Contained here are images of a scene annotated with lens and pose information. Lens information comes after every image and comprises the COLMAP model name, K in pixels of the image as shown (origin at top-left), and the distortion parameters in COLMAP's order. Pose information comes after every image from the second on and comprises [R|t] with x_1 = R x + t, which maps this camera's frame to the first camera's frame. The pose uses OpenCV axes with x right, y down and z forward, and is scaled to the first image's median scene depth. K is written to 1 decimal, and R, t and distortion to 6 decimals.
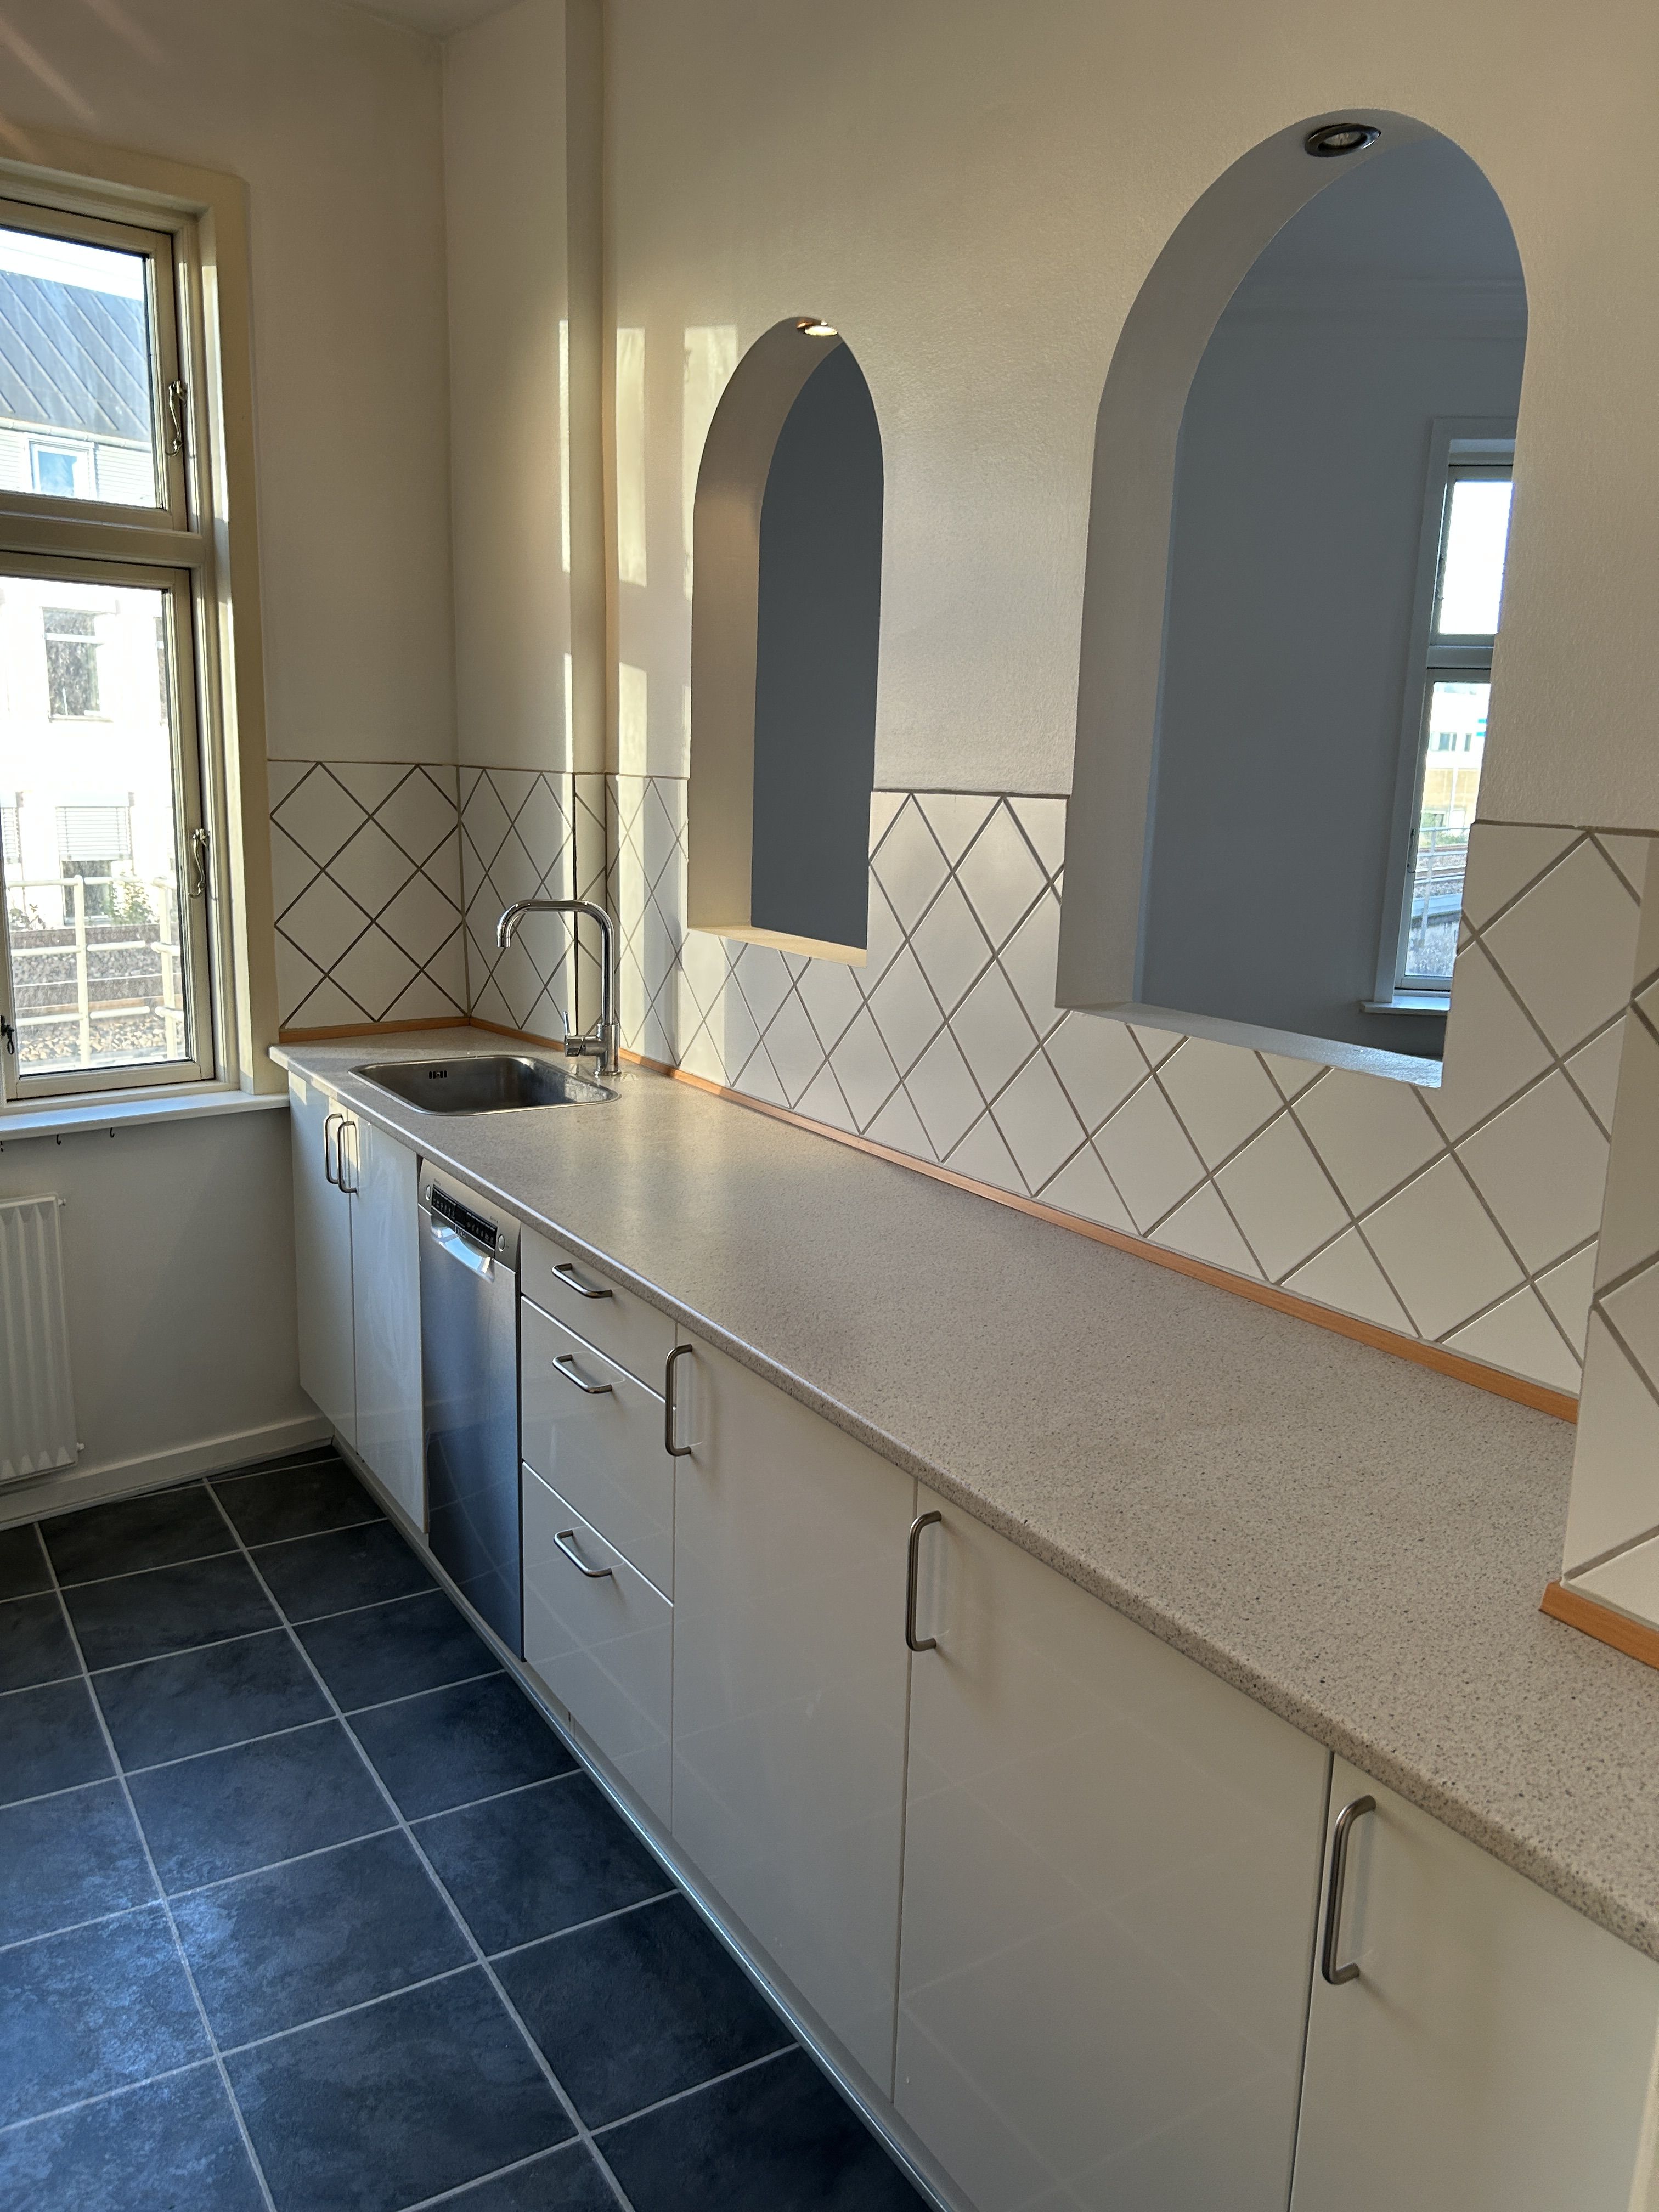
lens RADIAL K [[1690.5, 0, 829.5], [0, 1690.5, 1106.0], [0, 0, 1]] dist [0.060932, -0.057804]
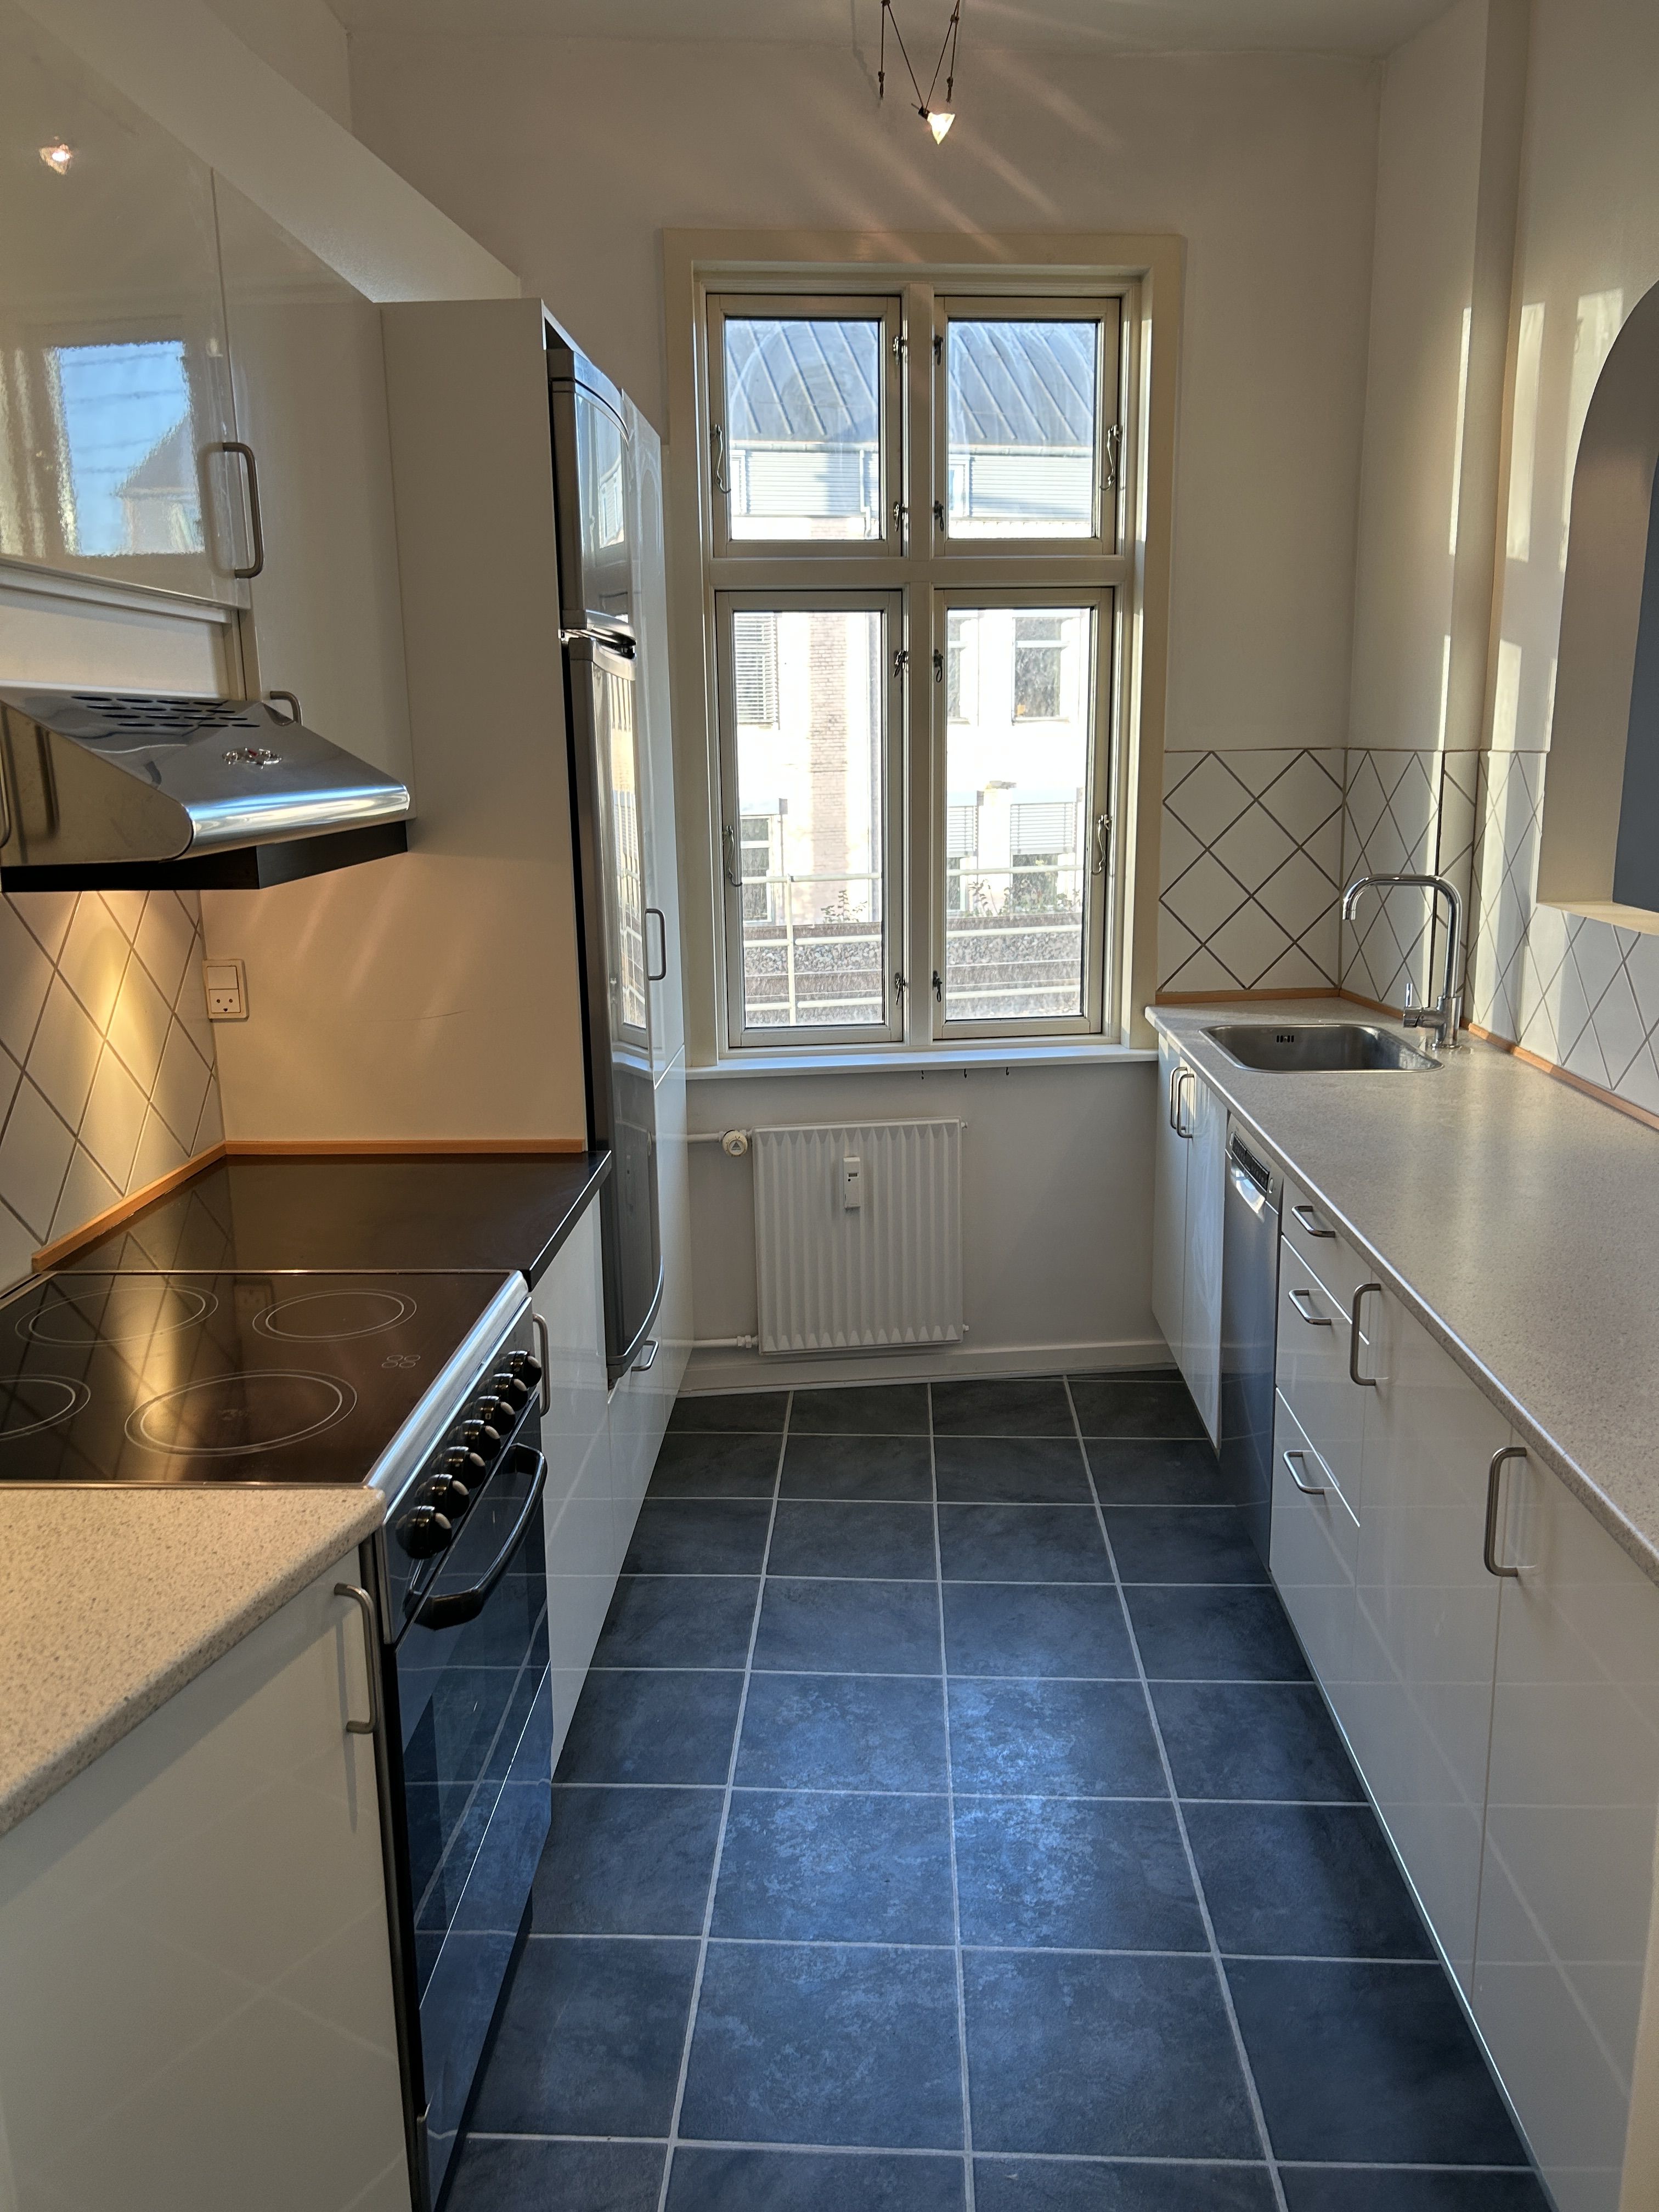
lens RADIAL K [[1699.5, 0, 829.5], [0, 1699.5, 1106.0], [0, 0, 1]] dist [0.055987, -0.064910]
pose [[0.829685, 0.078488, -0.552687, 0.135864], [-0.074933, 0.996765, 0.029065, 0.014698], [0.553180, 0.017299, 0.832882, -0.059315]]
